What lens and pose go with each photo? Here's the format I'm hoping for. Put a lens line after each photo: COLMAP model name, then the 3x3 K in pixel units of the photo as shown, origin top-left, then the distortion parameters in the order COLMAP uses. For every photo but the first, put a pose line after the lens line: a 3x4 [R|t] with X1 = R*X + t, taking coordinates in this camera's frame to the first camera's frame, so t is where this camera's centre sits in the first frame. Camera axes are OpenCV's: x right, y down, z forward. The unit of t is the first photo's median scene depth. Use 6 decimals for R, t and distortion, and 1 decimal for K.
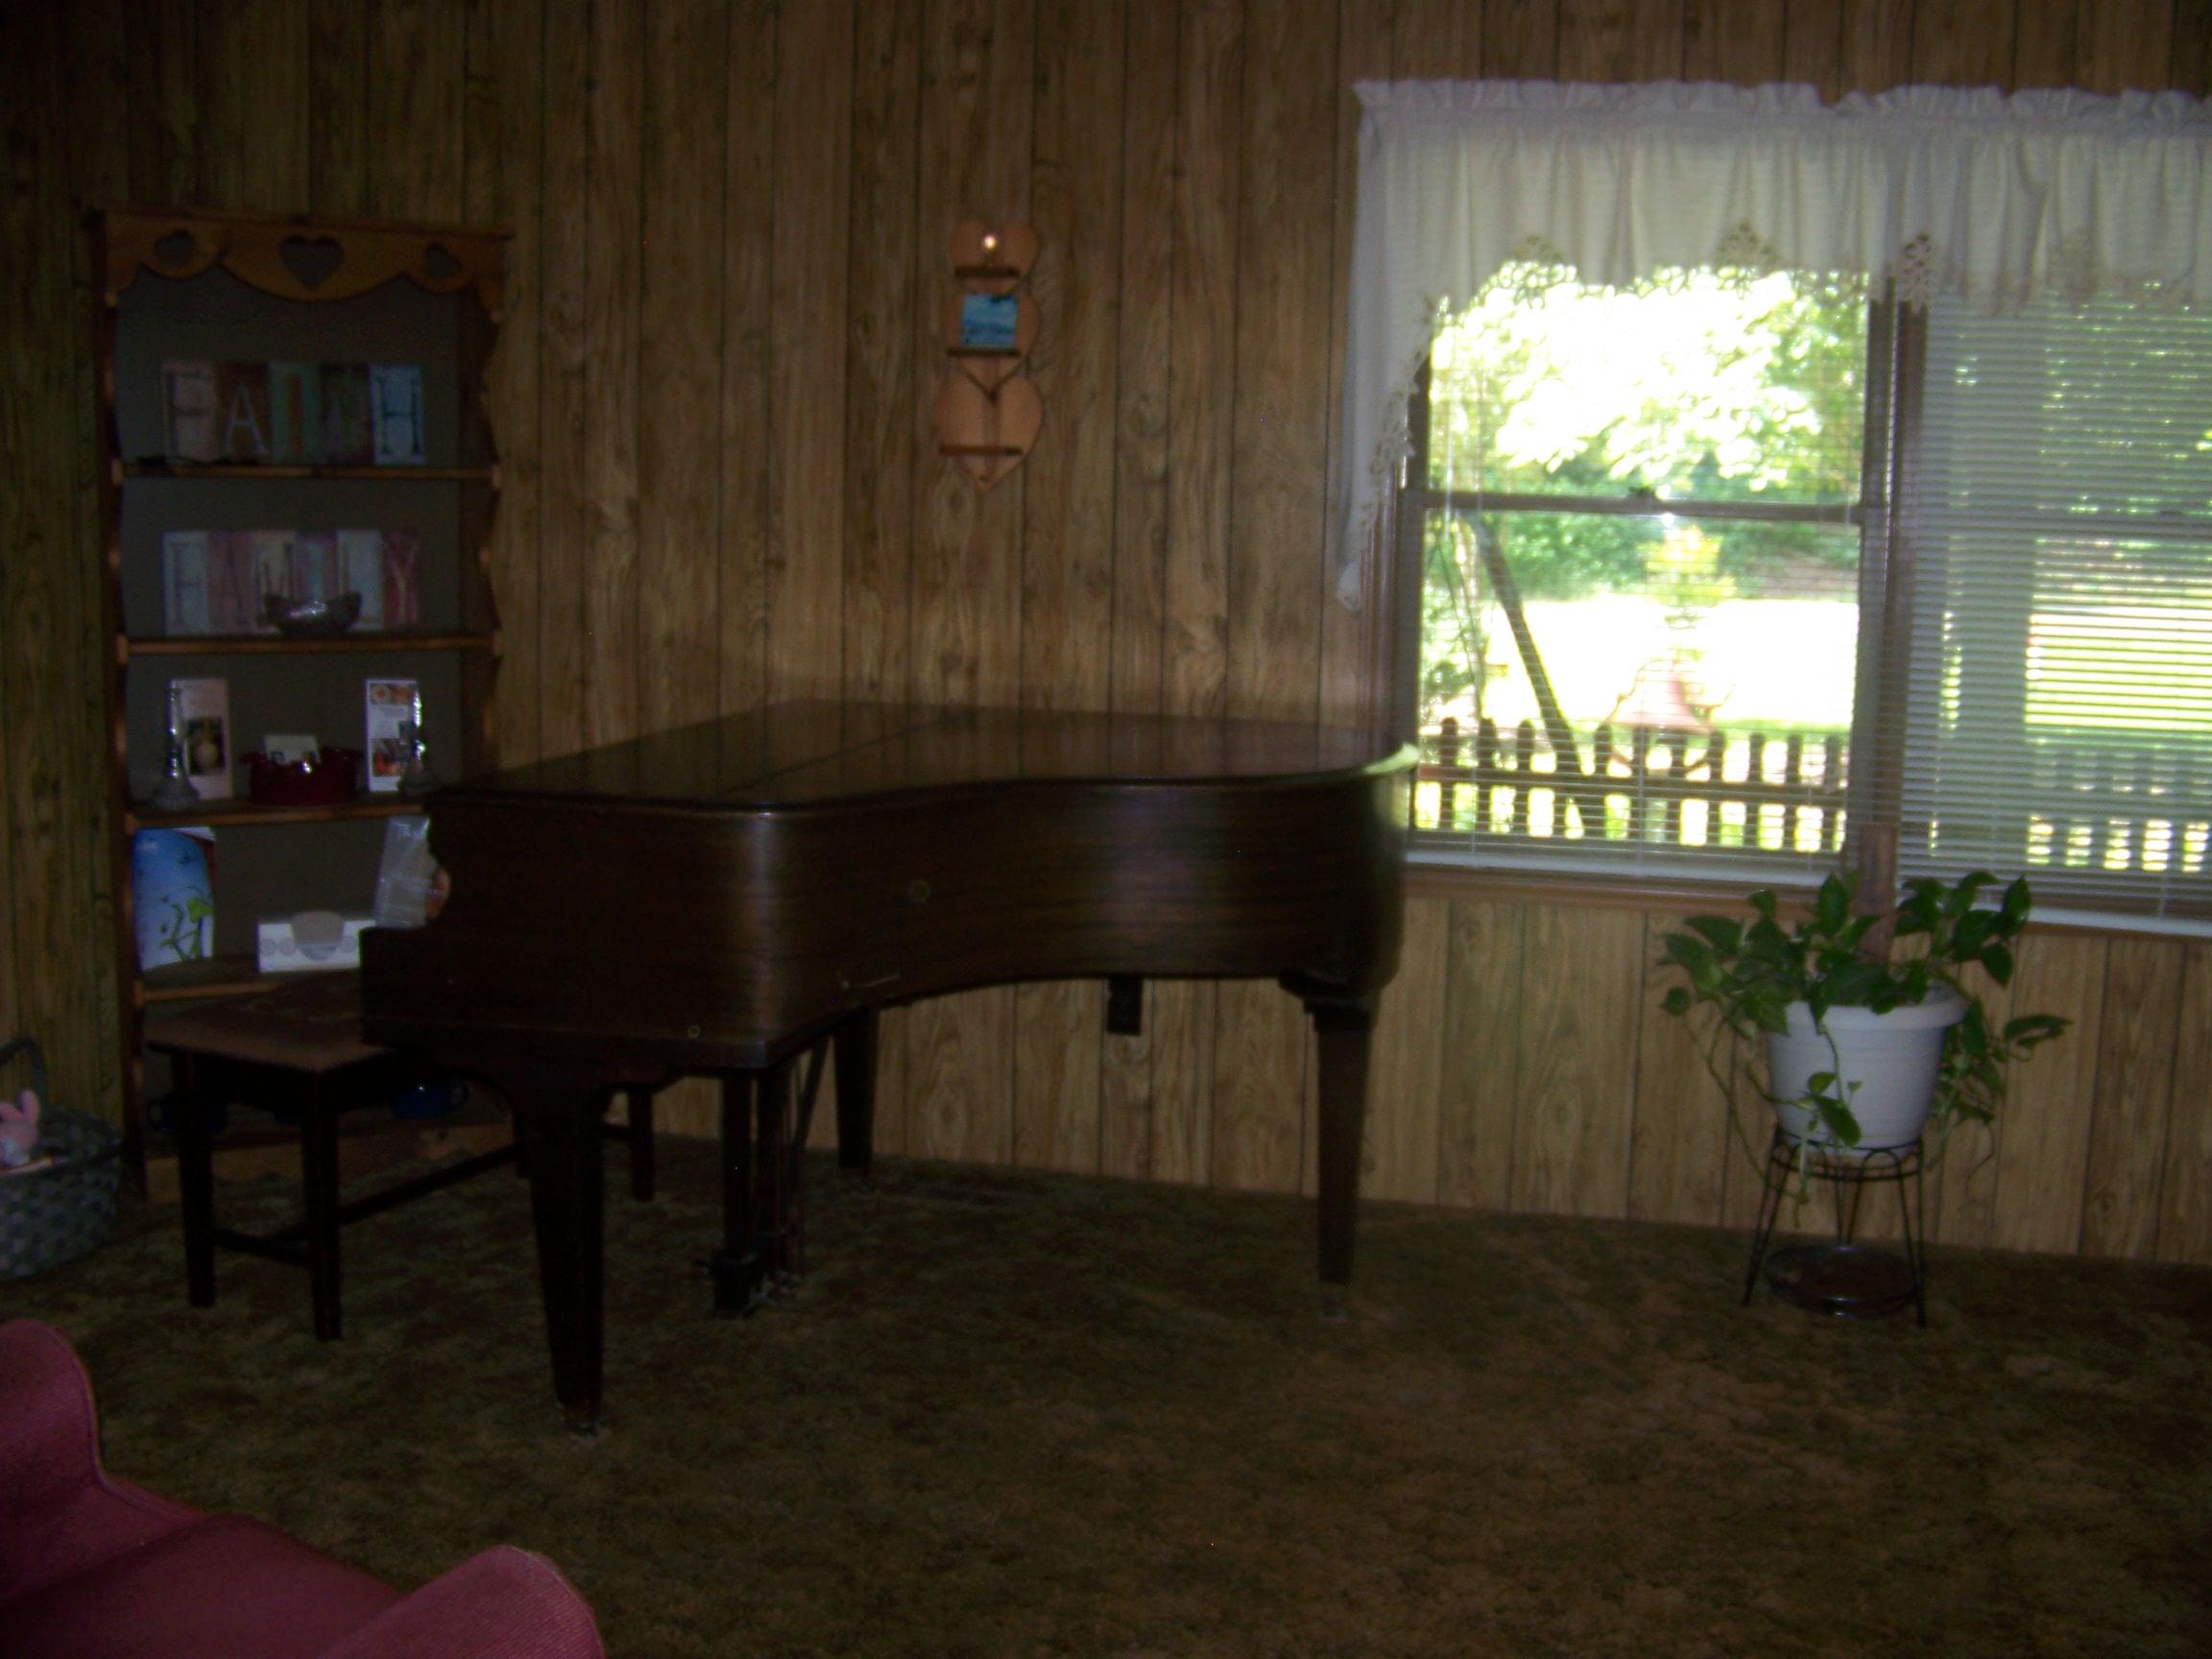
lens RADIAL K [[2273.1, 0, 1151.3], [0, 2273.1, 832.3], [0, 0, 1]] dist [-0.245722, 0.280629]
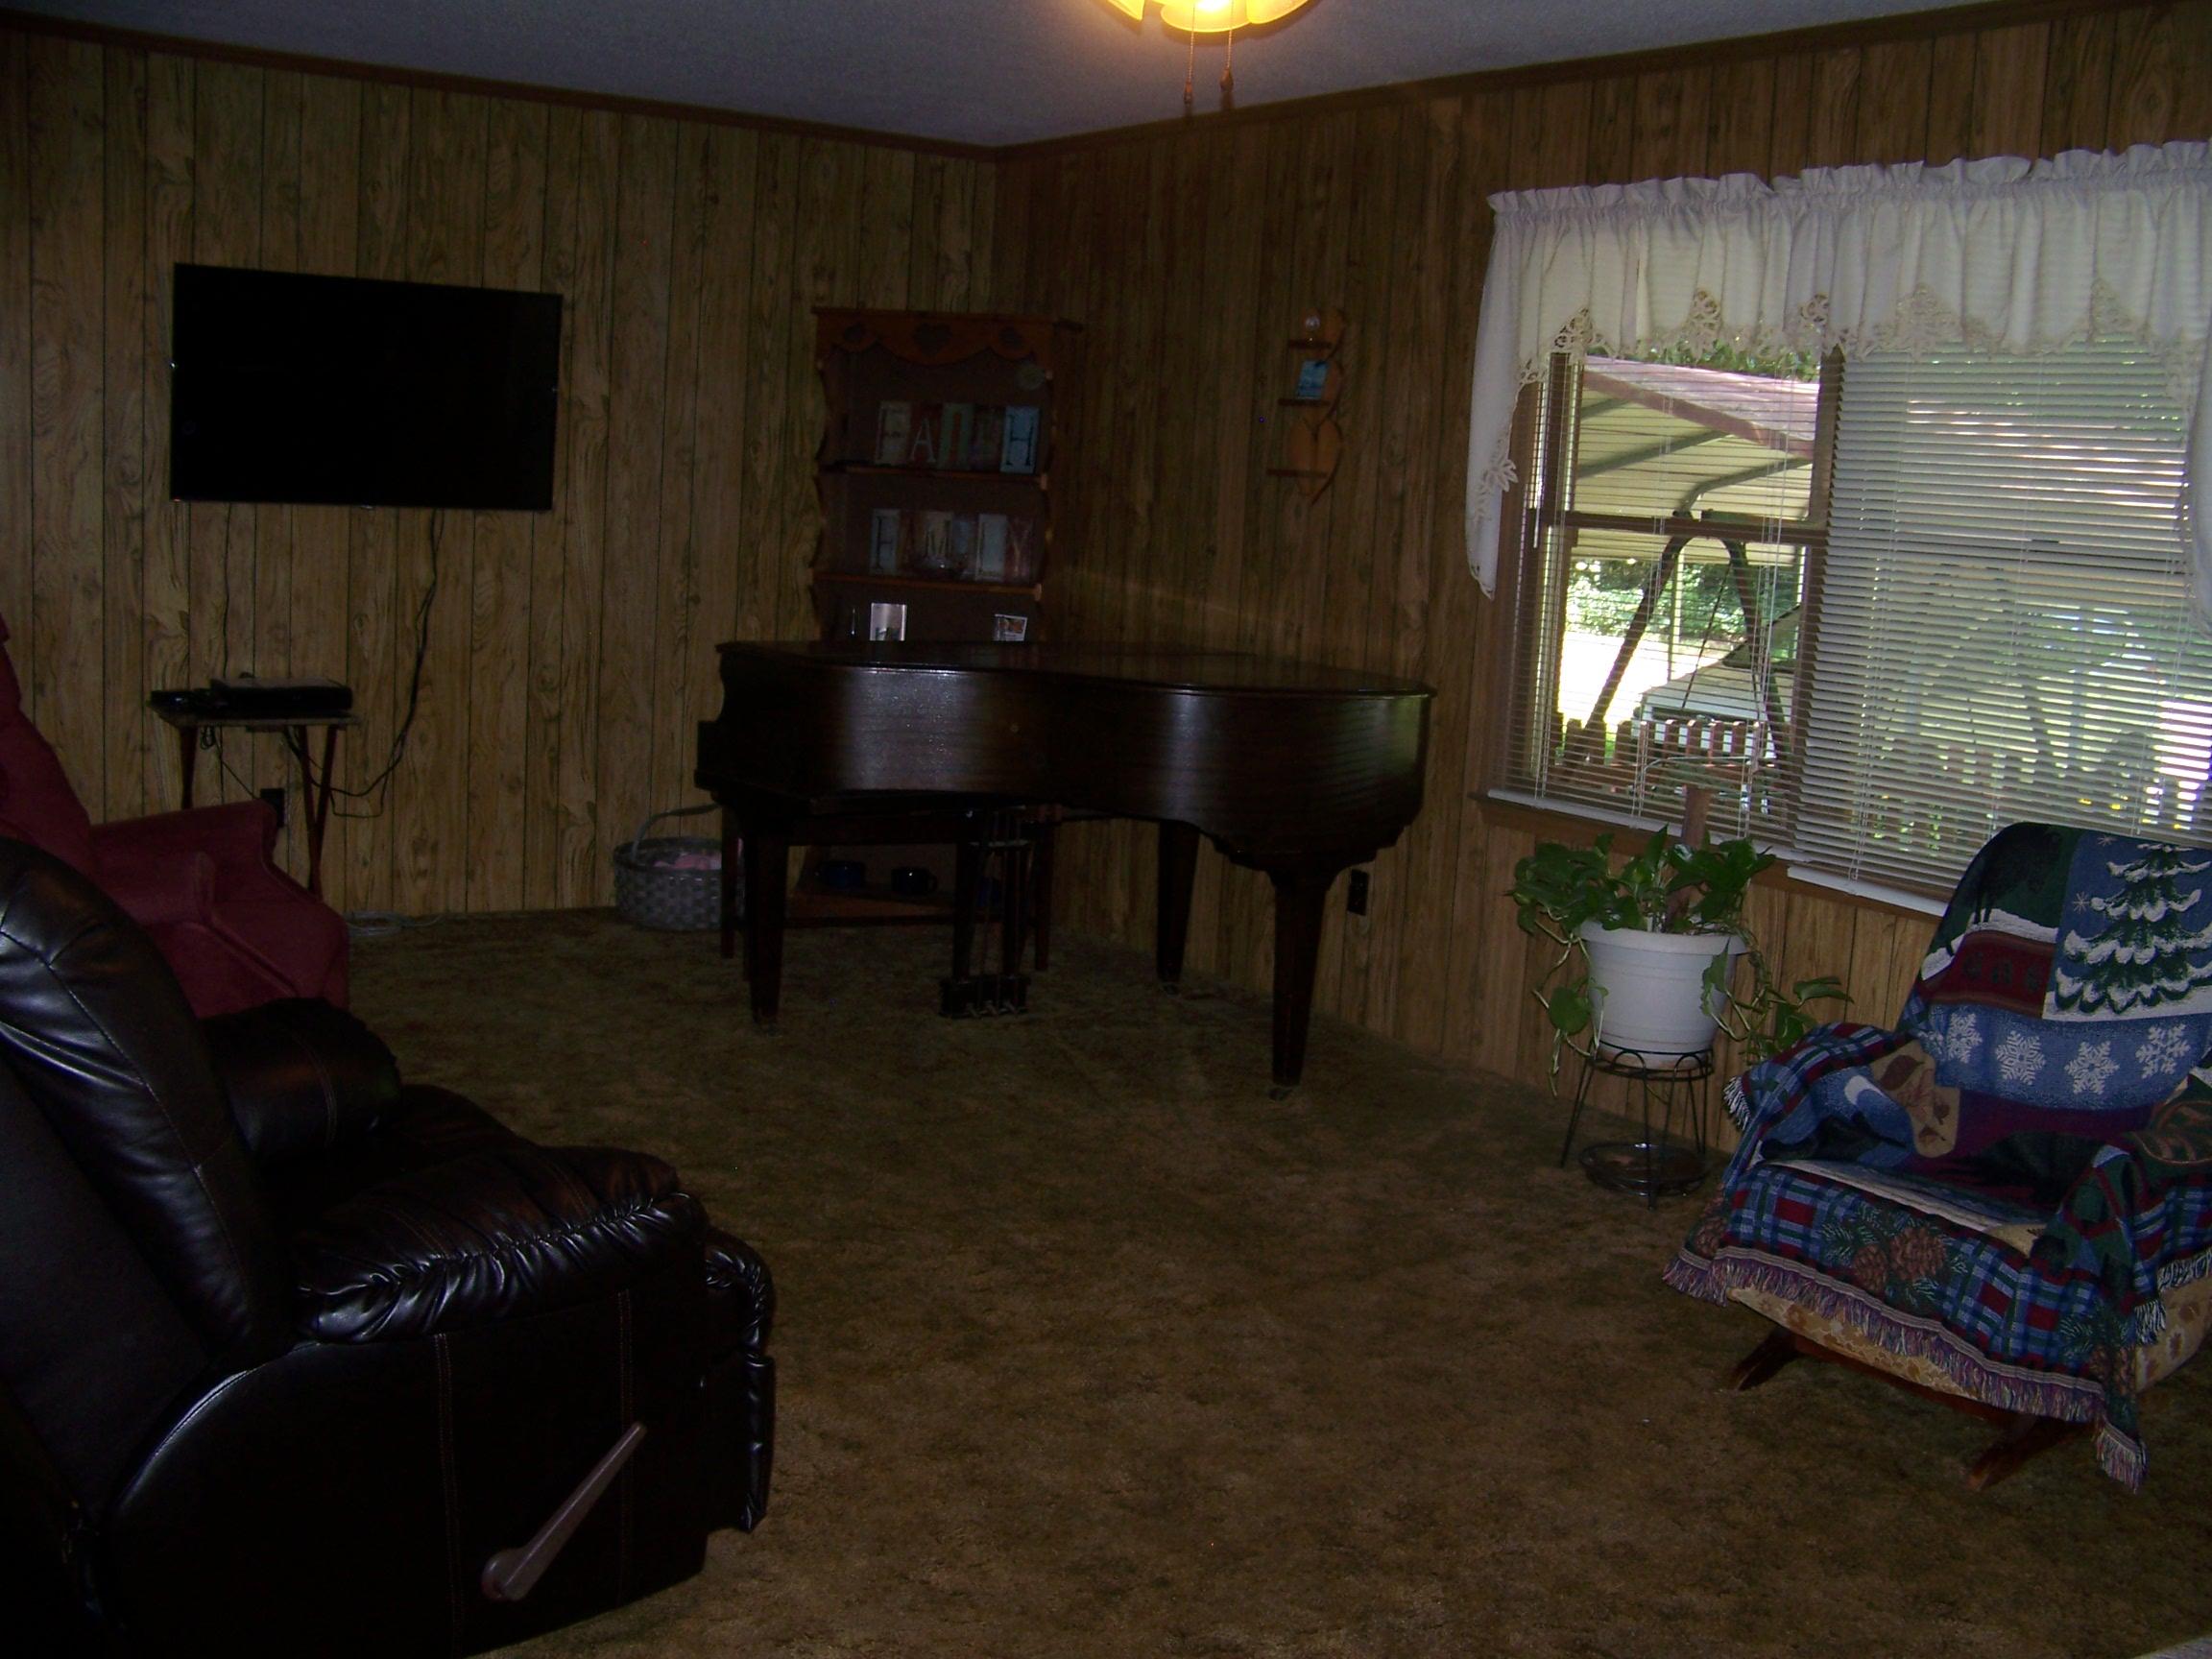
lens RADIAL K [[2273.1, 0, 1151.3], [0, 2273.1, 832.3], [0, 0, 1]] dist [-0.245722, 0.280629]
pose [[0.743509, 0.119646, -0.657935, 0.796593], [-0.137375, 0.990208, 0.024826, 0.026719], [0.654463, 0.071925, 0.752665, -0.085659]]
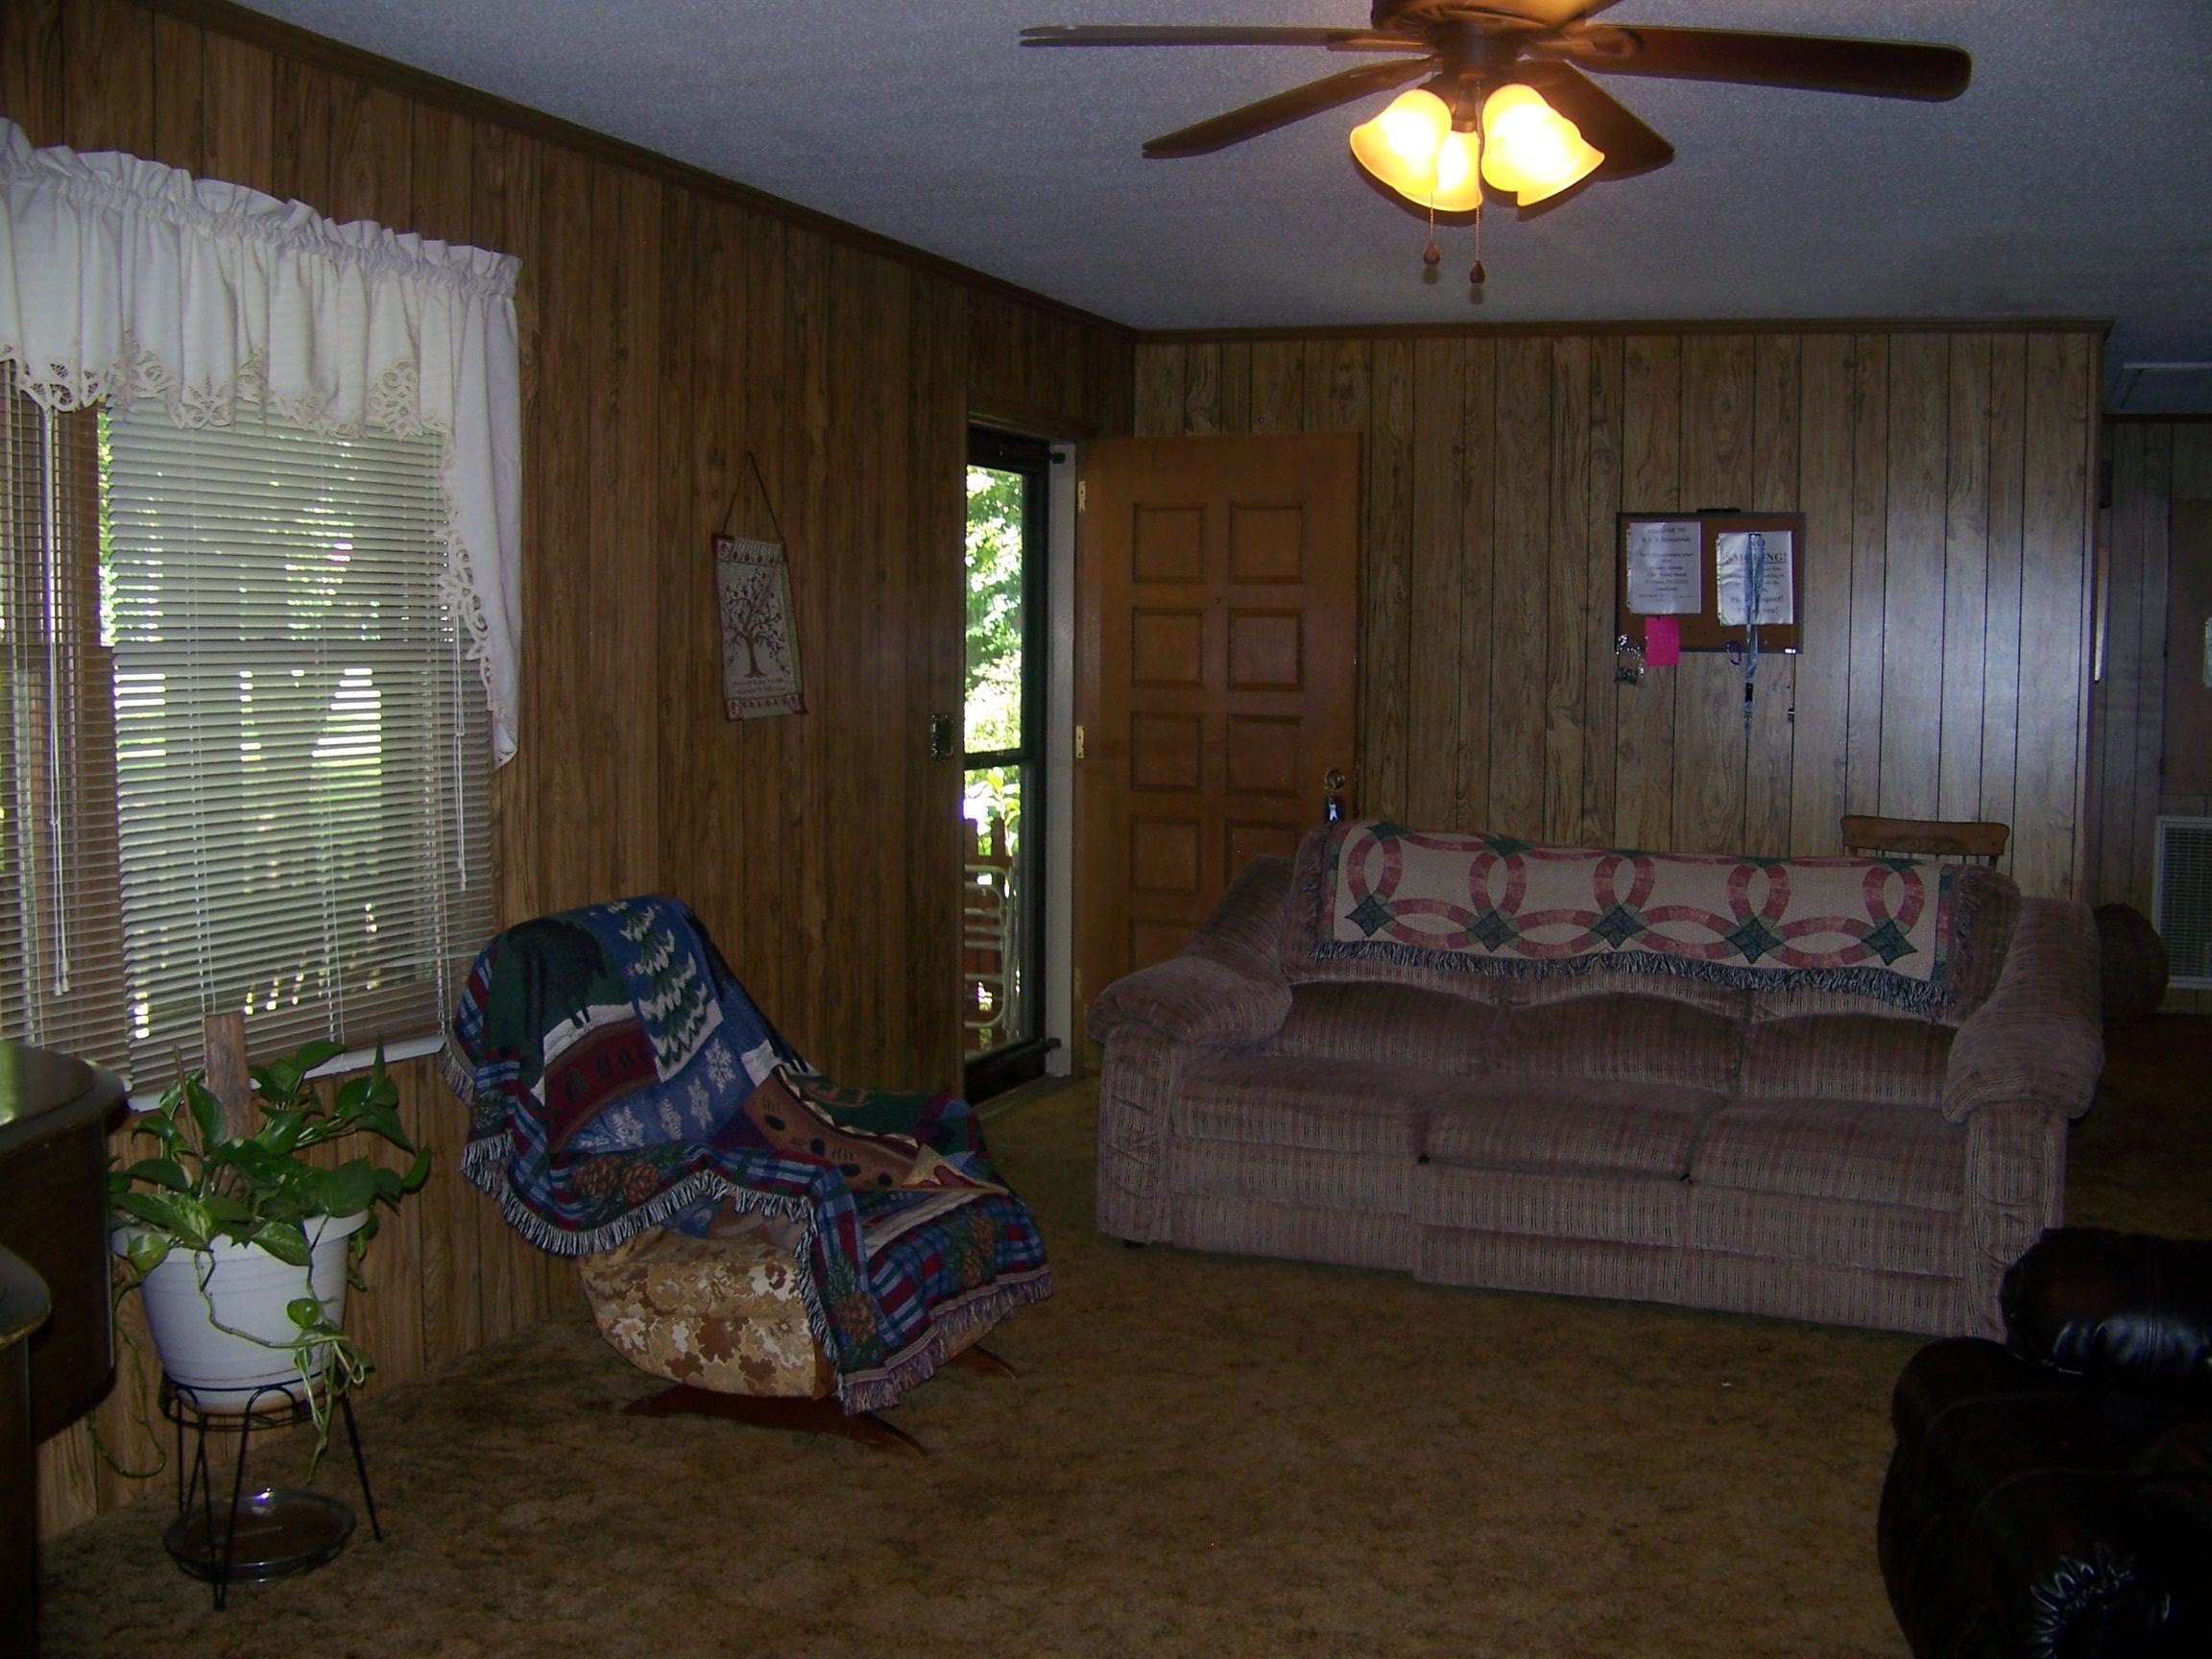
lens RADIAL K [[2273.1, 0, 1151.3], [0, 2273.1, 832.3], [0, 0, 1]] dist [-0.245722, 0.280629]
pose [[0.122395, -0.099489, 0.987482, -0.409898], [0.142294, 0.986443, 0.081748, -0.080118], [-0.982228, 0.130507, 0.134892, 0.461089]]
